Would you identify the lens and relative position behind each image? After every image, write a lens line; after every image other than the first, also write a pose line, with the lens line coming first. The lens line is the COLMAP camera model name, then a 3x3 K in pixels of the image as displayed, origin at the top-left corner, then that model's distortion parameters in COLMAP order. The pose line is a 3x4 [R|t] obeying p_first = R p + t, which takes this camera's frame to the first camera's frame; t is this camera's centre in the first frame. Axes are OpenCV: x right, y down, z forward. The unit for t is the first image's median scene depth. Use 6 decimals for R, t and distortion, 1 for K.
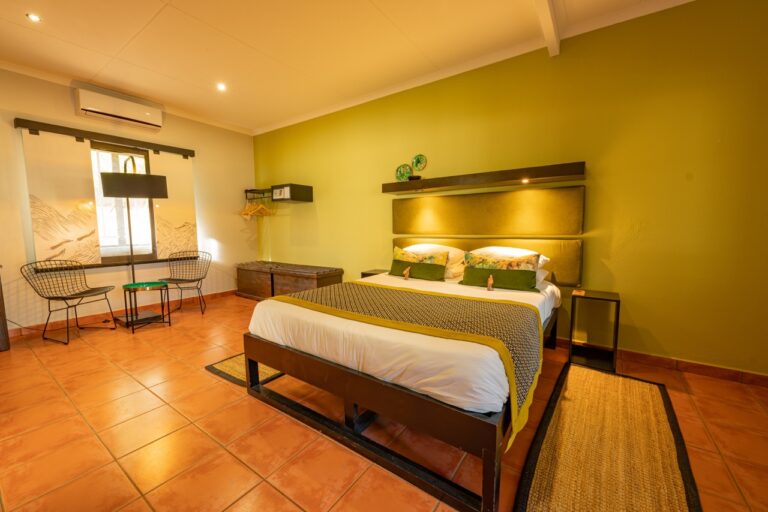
lens RADIAL K [[307.9, 0, 382.1], [0, 307.9, 254.0], [0, 0, 1]] dist [0.007746, -0.003872]
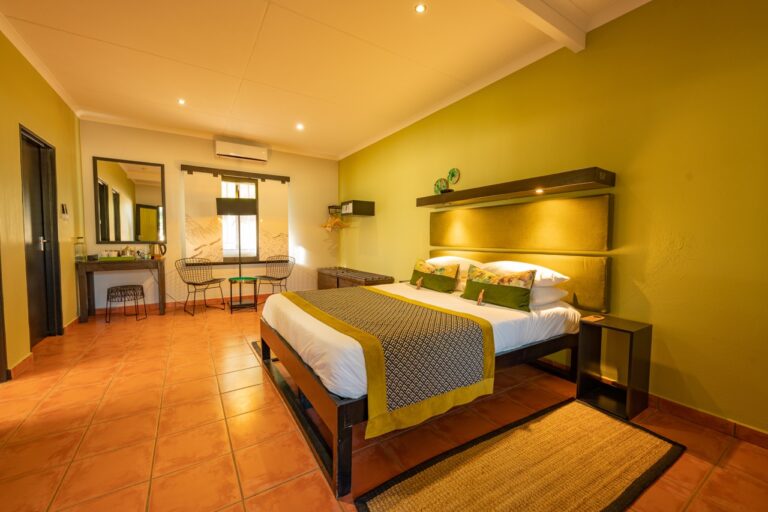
lens RADIAL K [[307.9, 0, 380.0], [0, 307.9, 253.1], [0, 0, 1]] dist [0.007746, -0.003872]
pose [[0.923051, 0.032860, -0.383271, 0.375557], [-0.048492, 0.998336, -0.031192, -0.000186], [0.381608, 0.047377, 0.923109, -0.022595]]
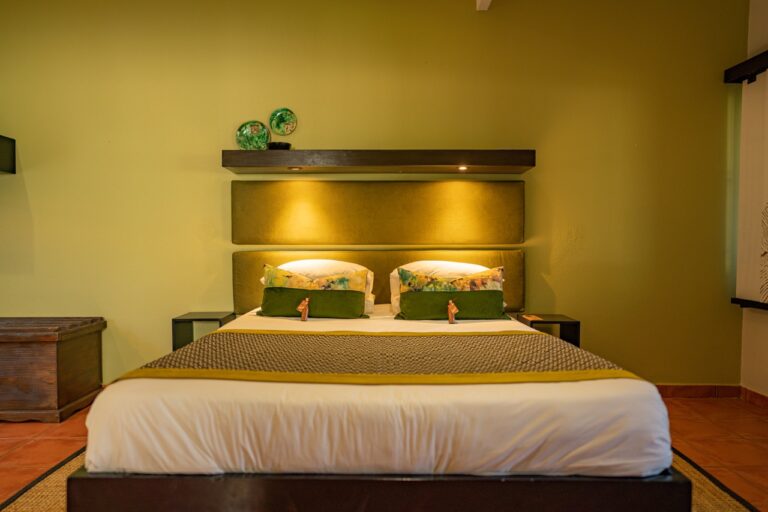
lens RADIAL K [[505.0, 0, 381.5], [0, 505.0, 258.6], [0, 0, 1]] dist [-0.001421, 0.002190]
pose [[0.813799, -0.005822, 0.581117, -0.362013], [0.043351, 0.997772, -0.050711, 0.023523], [-0.579527, 0.066461, 0.812239, 0.167944]]
